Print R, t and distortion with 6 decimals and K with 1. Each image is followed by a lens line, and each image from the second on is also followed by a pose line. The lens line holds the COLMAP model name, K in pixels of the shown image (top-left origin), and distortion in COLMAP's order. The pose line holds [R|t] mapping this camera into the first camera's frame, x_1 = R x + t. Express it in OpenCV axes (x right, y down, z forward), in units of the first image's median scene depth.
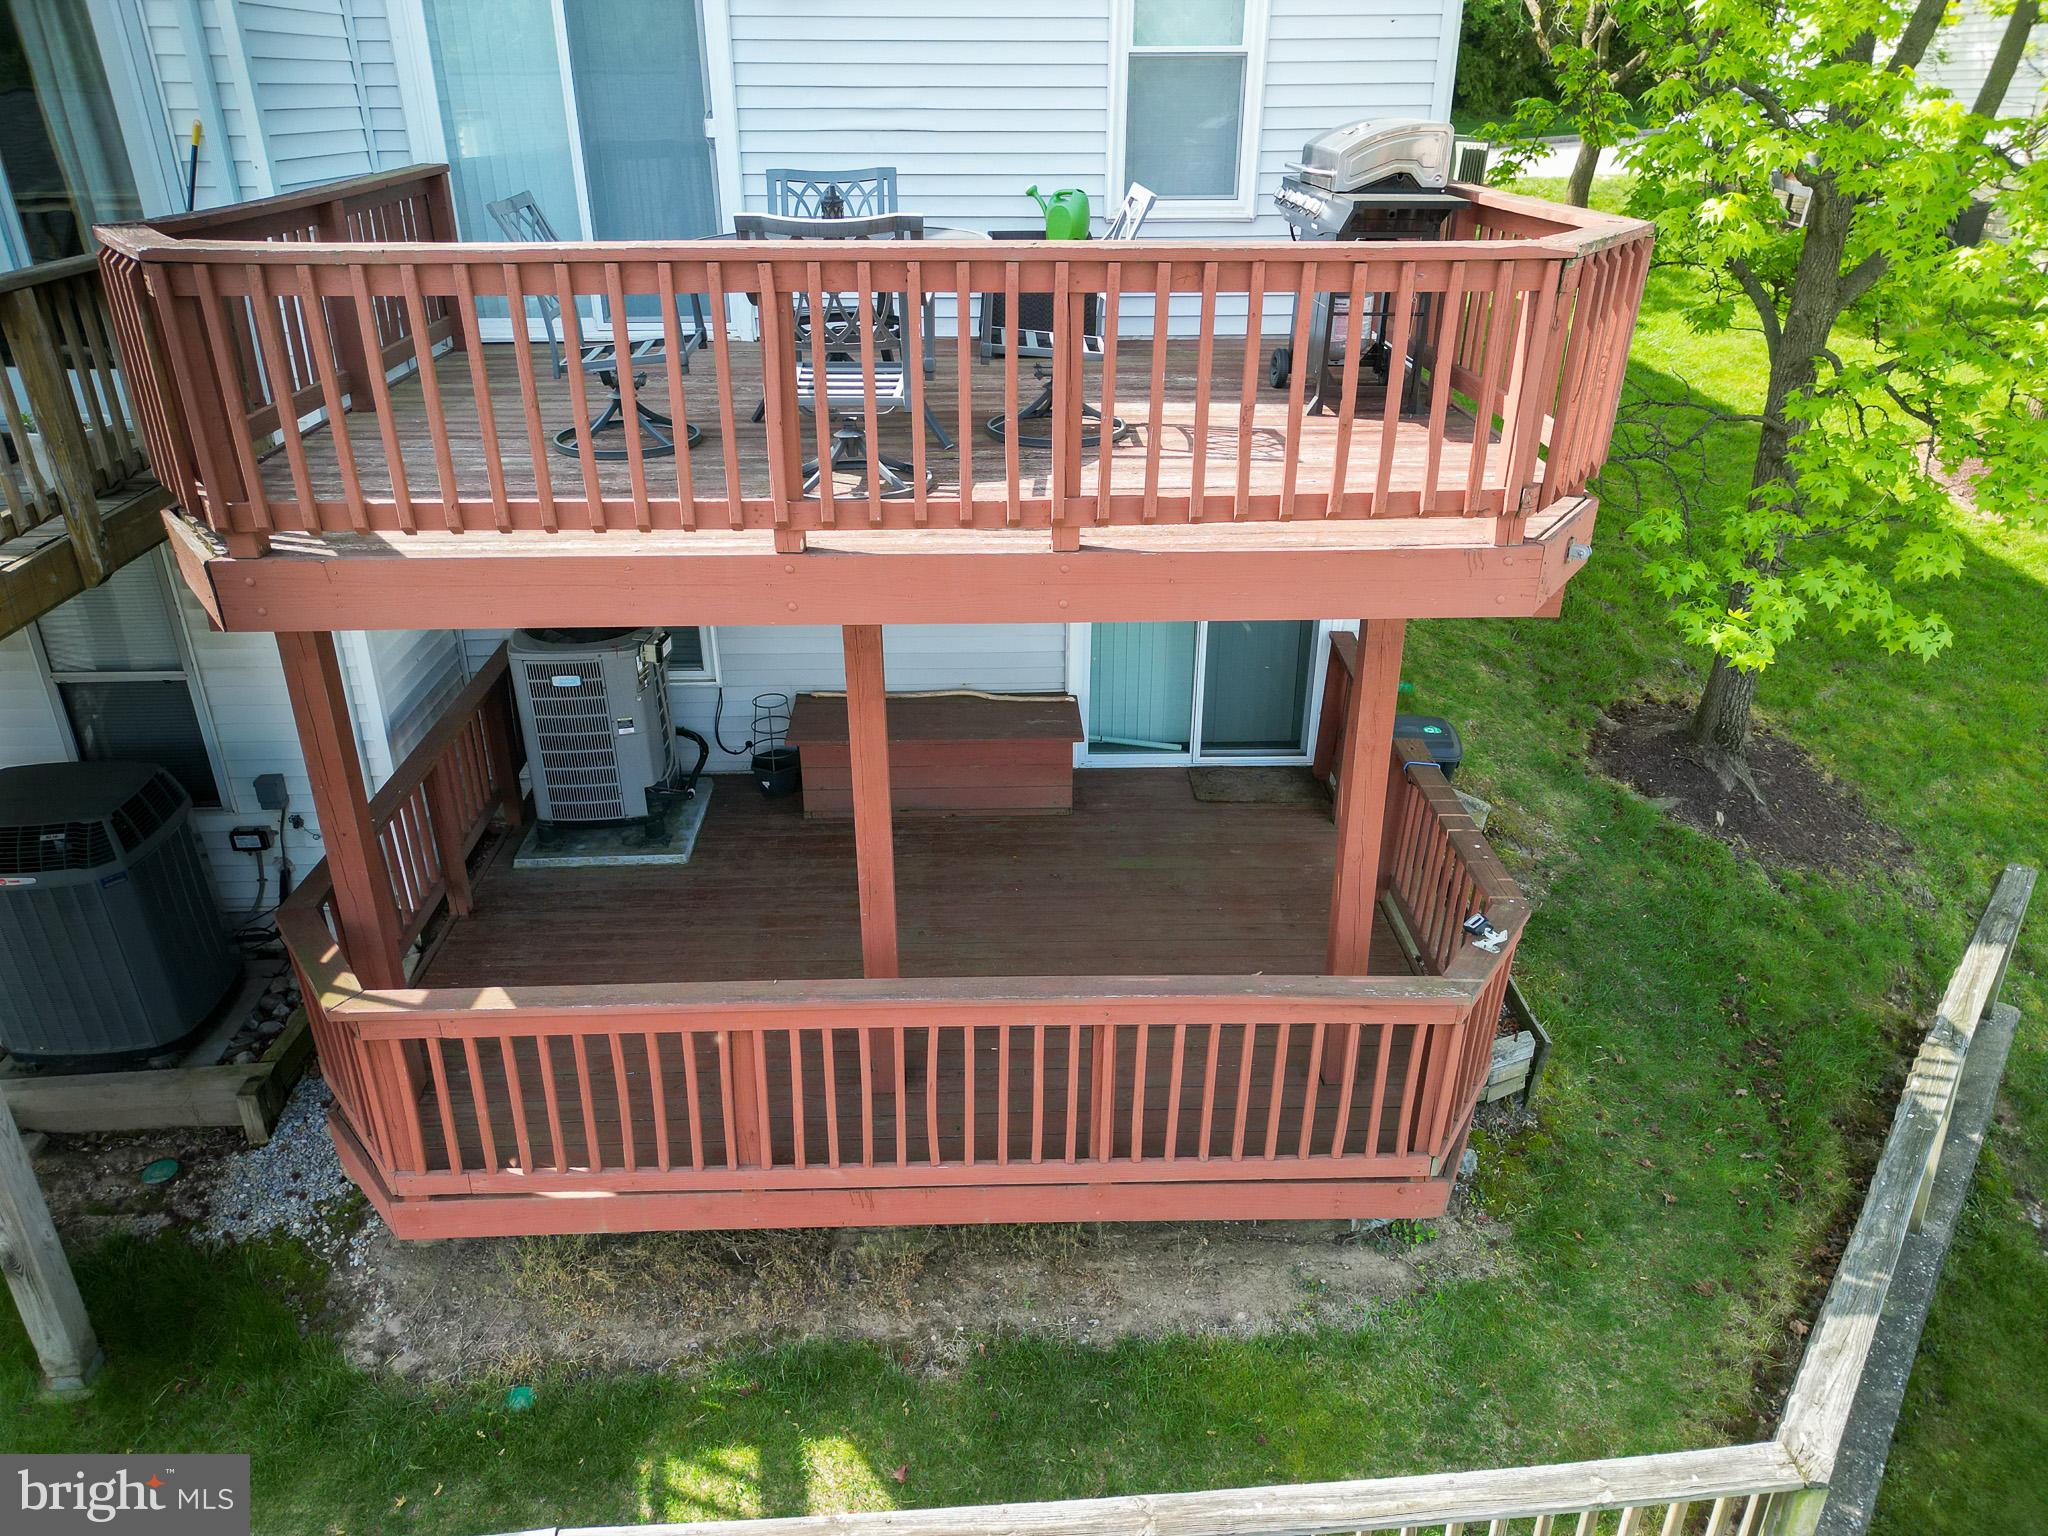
lens RADIAL K [[1403.4, 0, 1024.0], [0, 1403.4, 768.0], [0, 0, 1]] dist [0.053894, -0.057820]
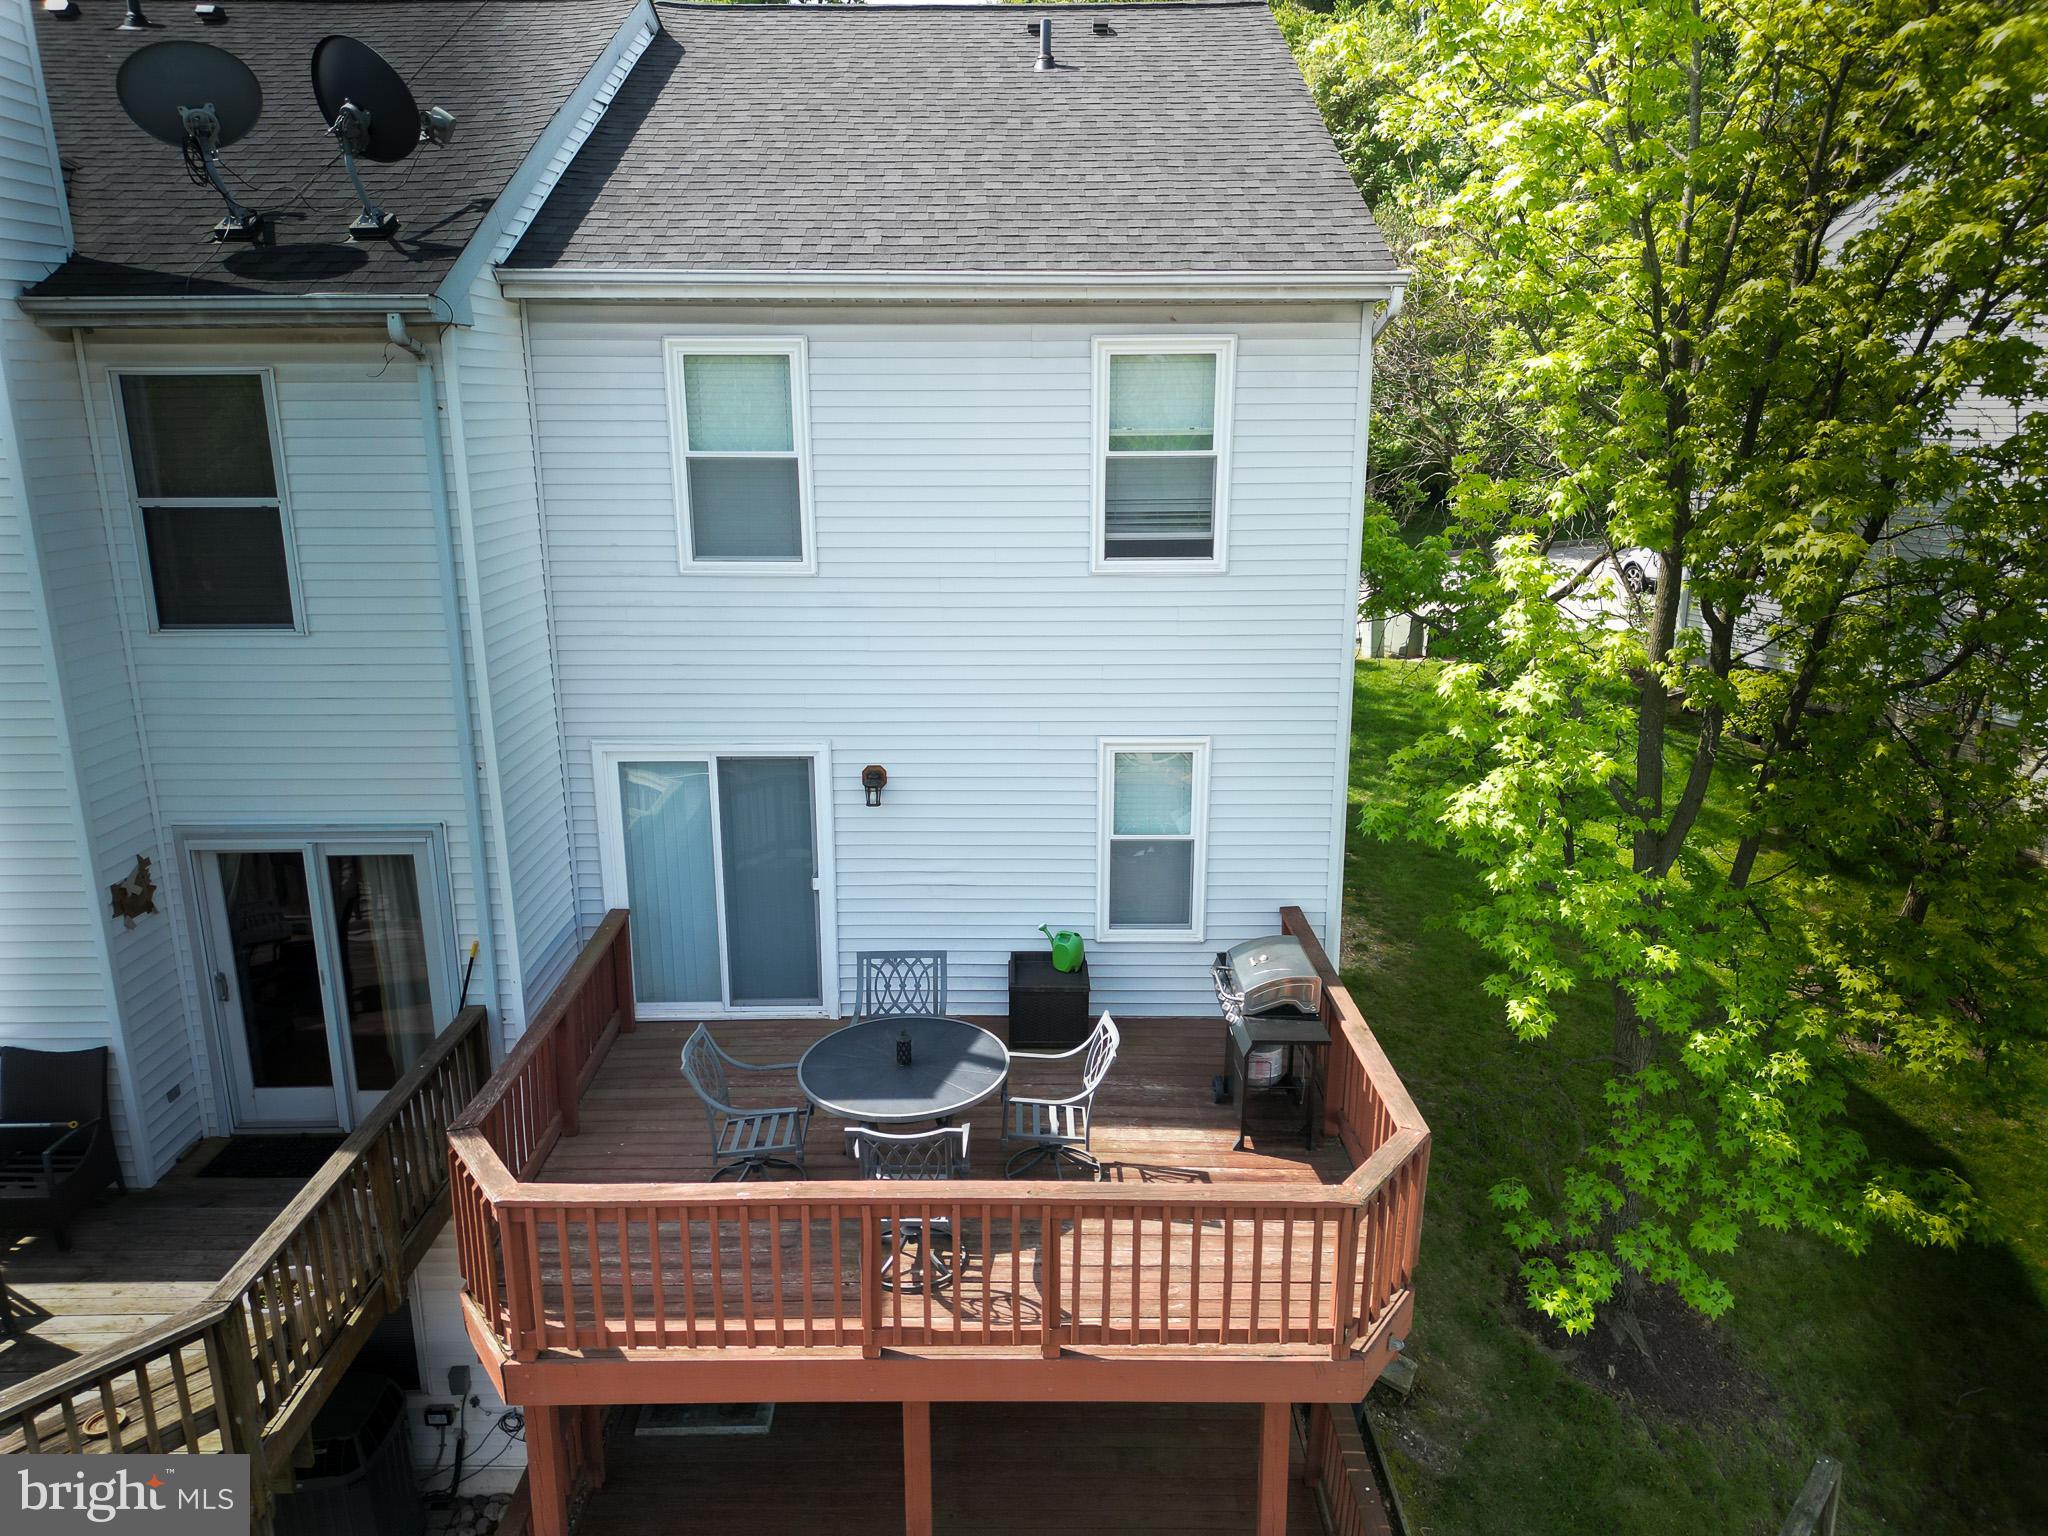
lens RADIAL K [[1403.4, 0, 1024.0], [0, 1403.4, 768.0], [0, 0, 1]] dist [0.053894, -0.057820]
pose [[0.999614, 0.007852, -0.026657, 0.022056], [-0.012756, 0.981868, -0.189134, -0.303091], [0.024689, 0.189401, 0.981589, -0.390253]]
